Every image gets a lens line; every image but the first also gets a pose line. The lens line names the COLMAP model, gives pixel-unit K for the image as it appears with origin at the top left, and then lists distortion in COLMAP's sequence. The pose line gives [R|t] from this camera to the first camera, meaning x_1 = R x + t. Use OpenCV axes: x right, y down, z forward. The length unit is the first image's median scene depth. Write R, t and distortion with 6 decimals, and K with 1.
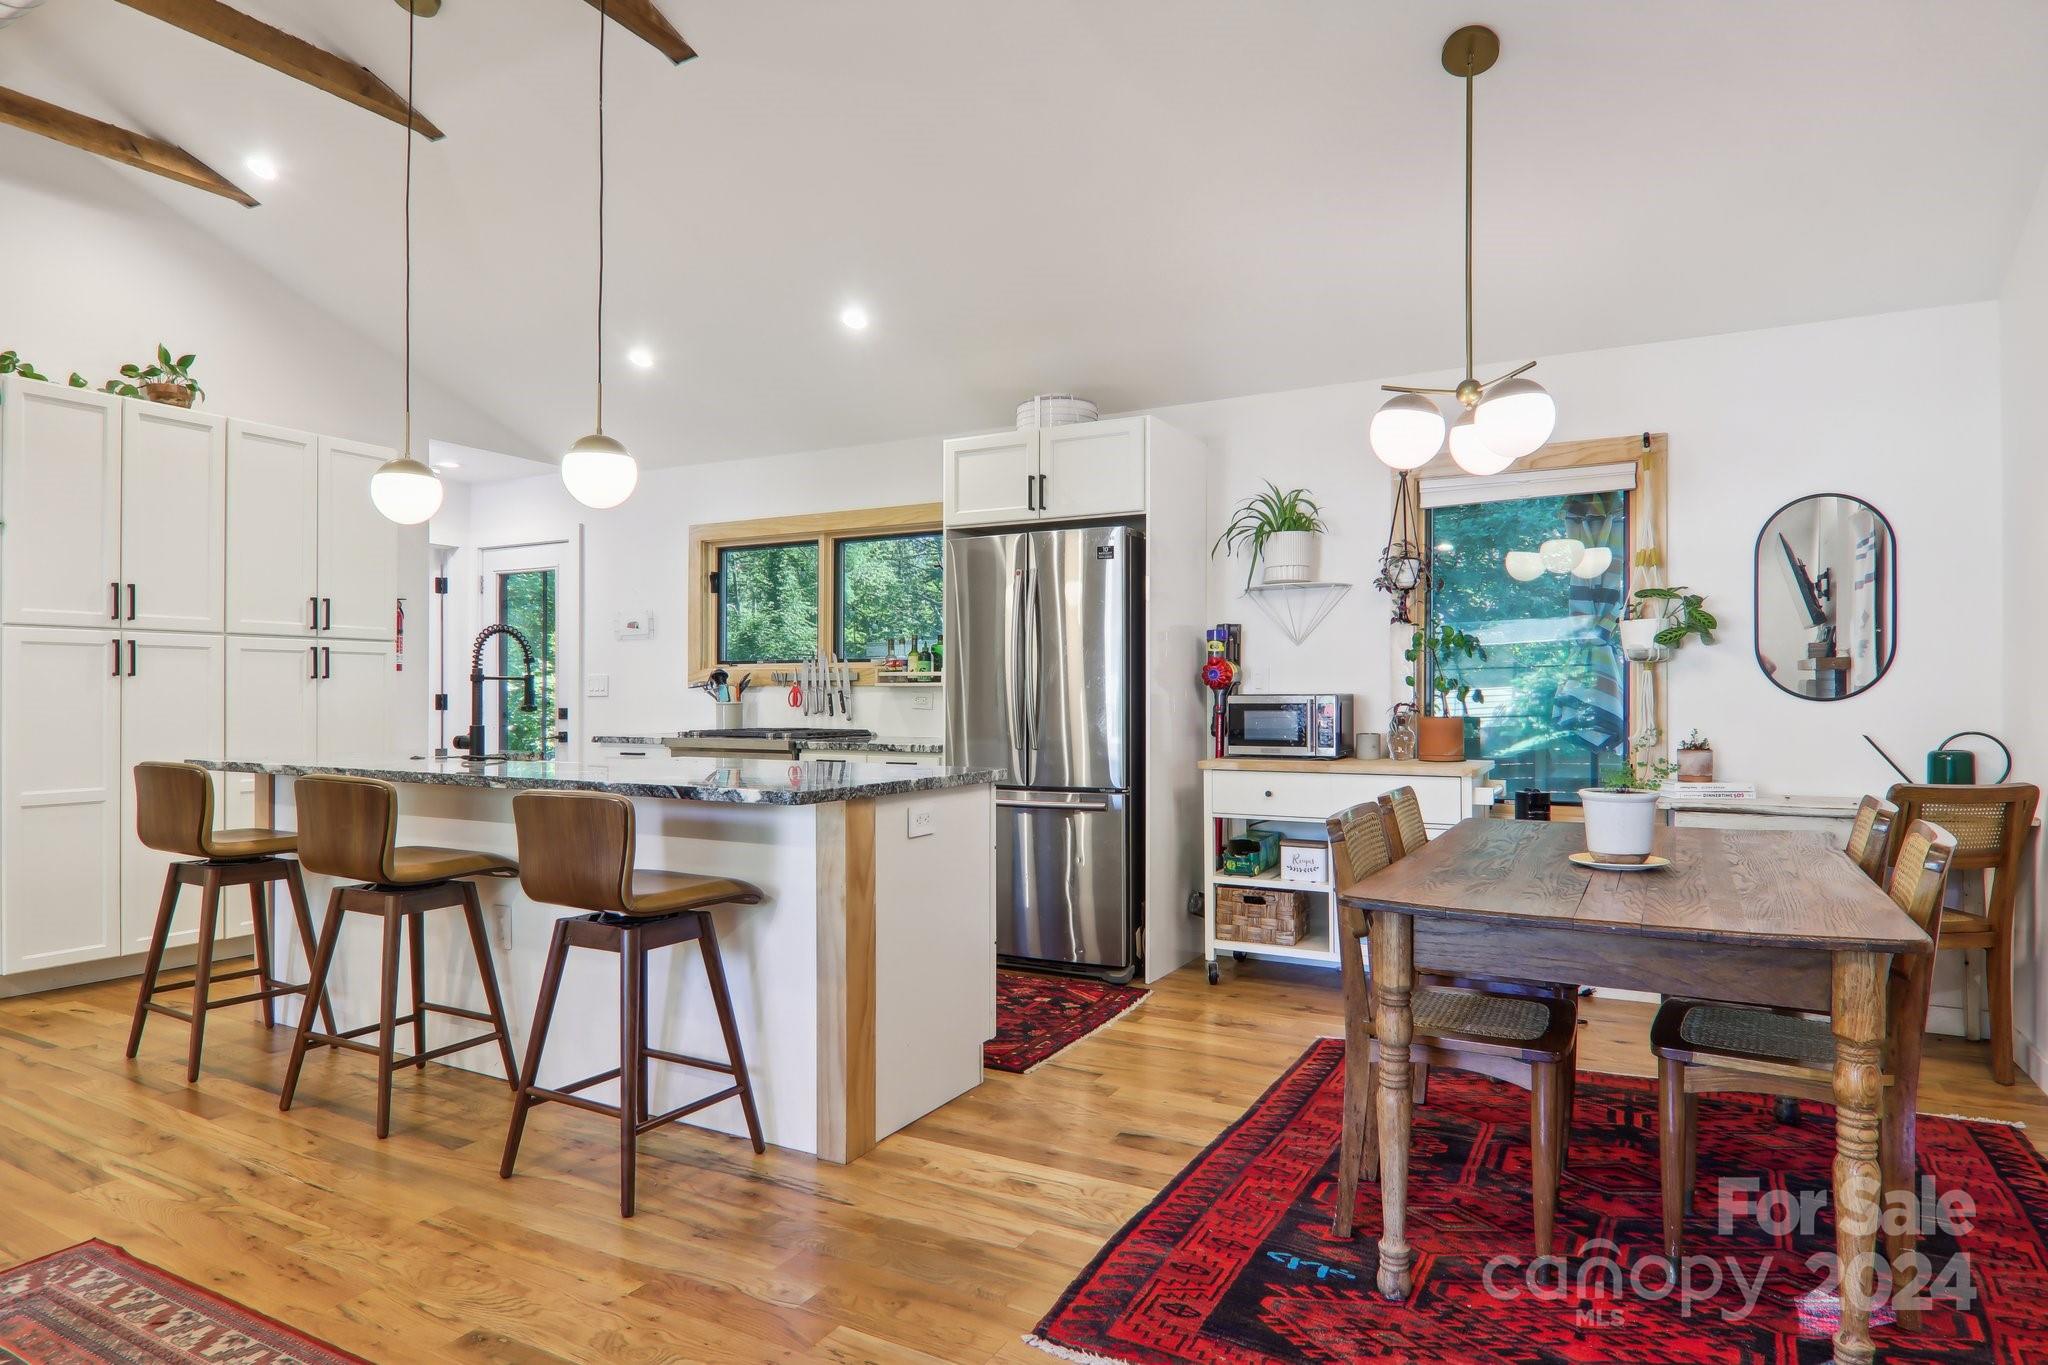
lens RADIAL K [[1173.4, 0, 1017.8], [0, 1173.4, 694.9], [0, 0, 1]] dist [0.007139, -0.020668]
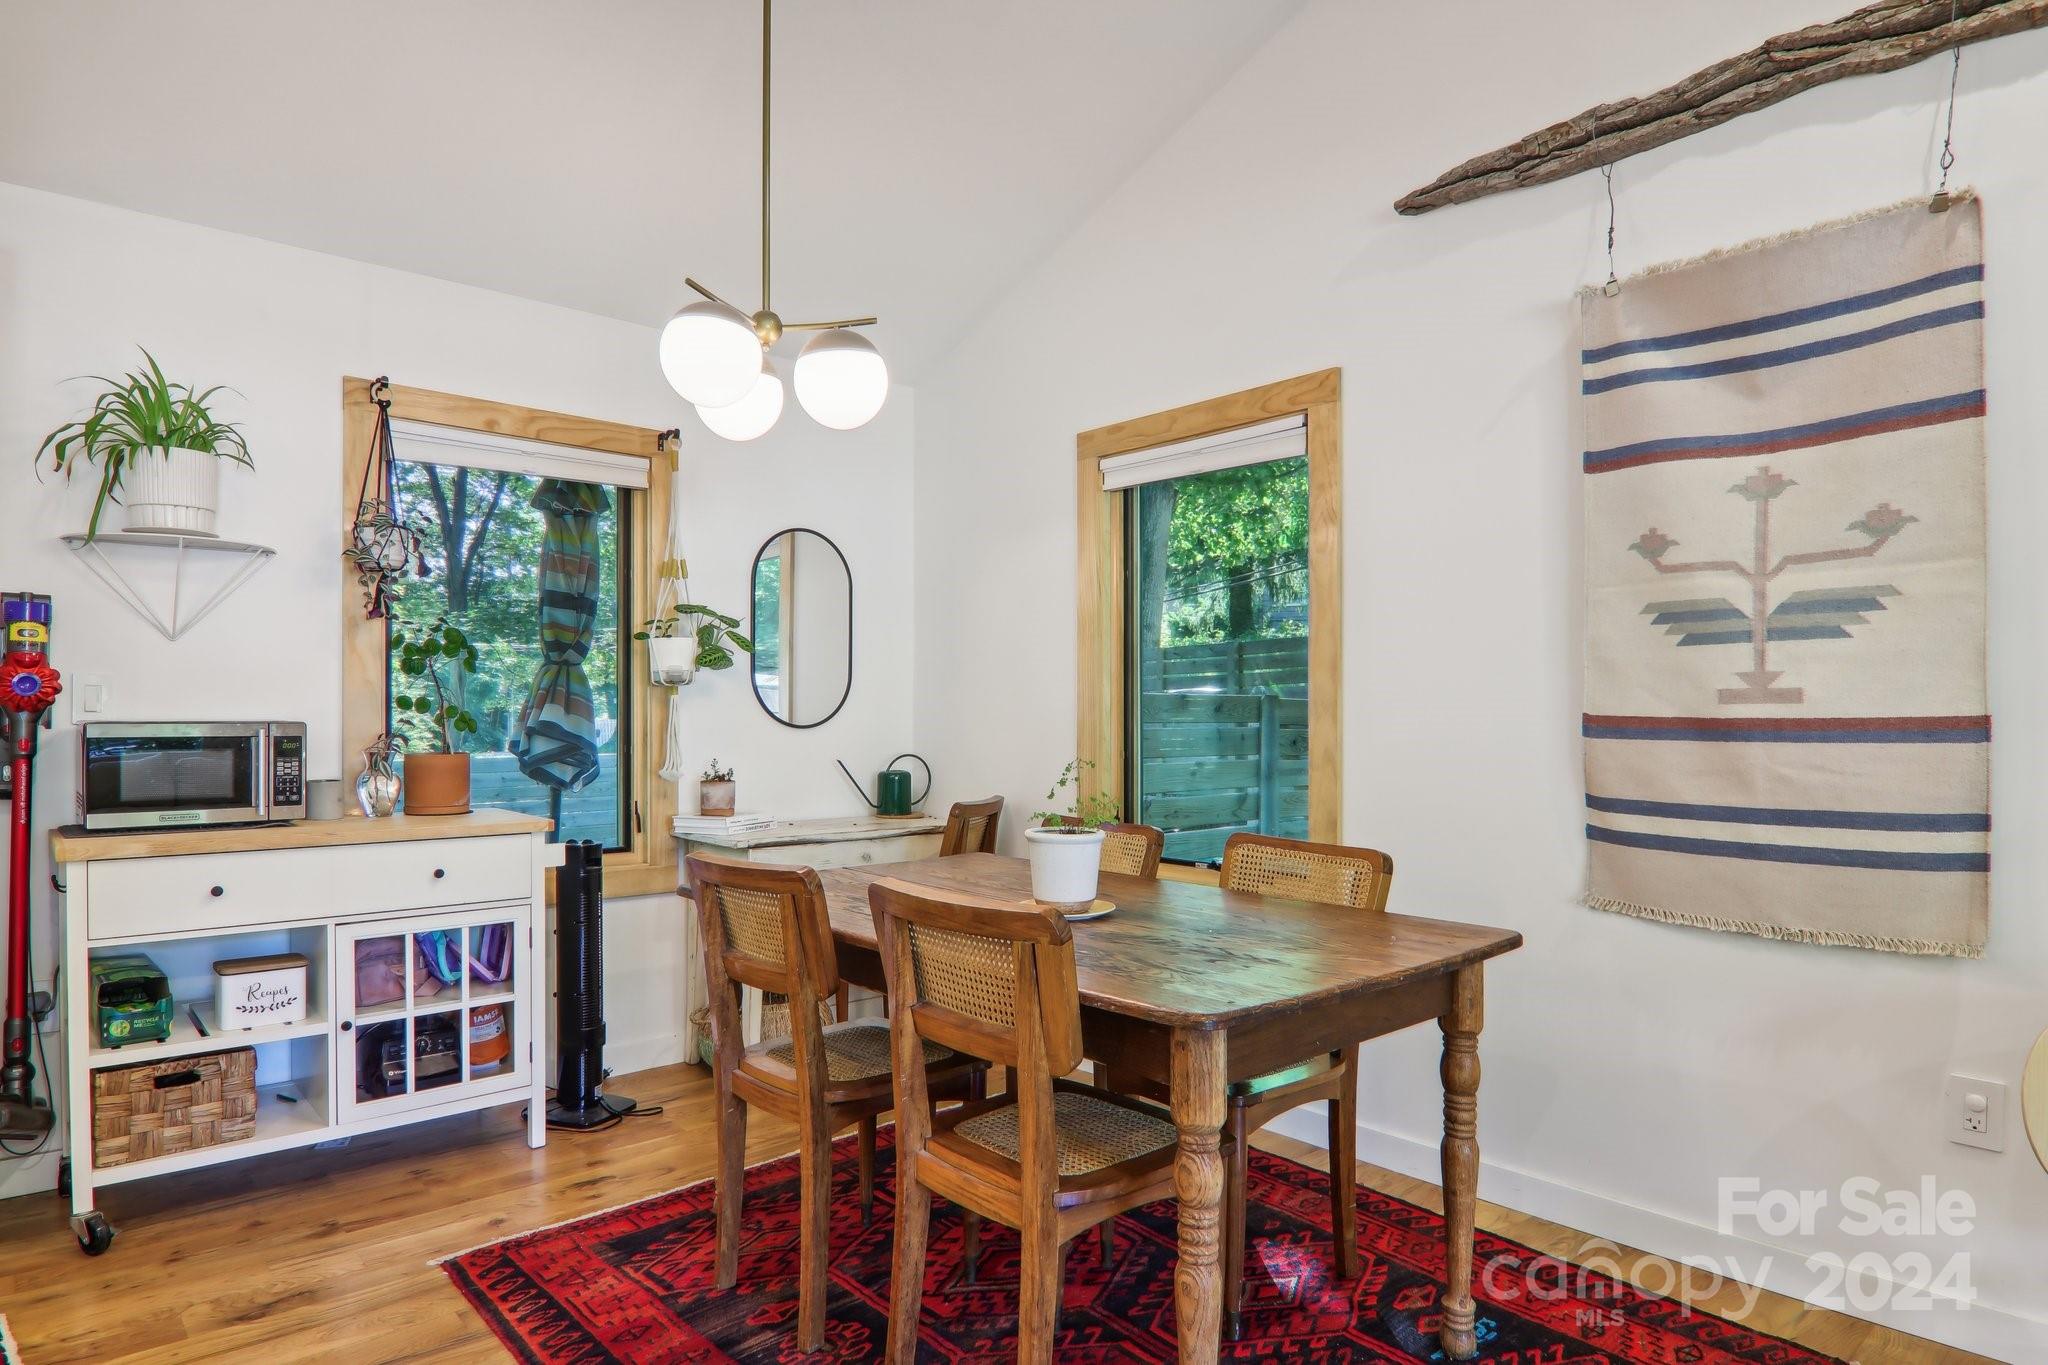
lens RADIAL K [[1158.0, 0, 1020.2], [0, 1158.0, 718.5], [0, 0, 1]] dist [0.002741, -0.018235]
pose [[0.330572, 0.002651, 0.943777, -0.191490], [-0.001467, 0.999996, -0.002295, -0.001304], [-0.943780, -0.000626, 0.330575, 0.416928]]
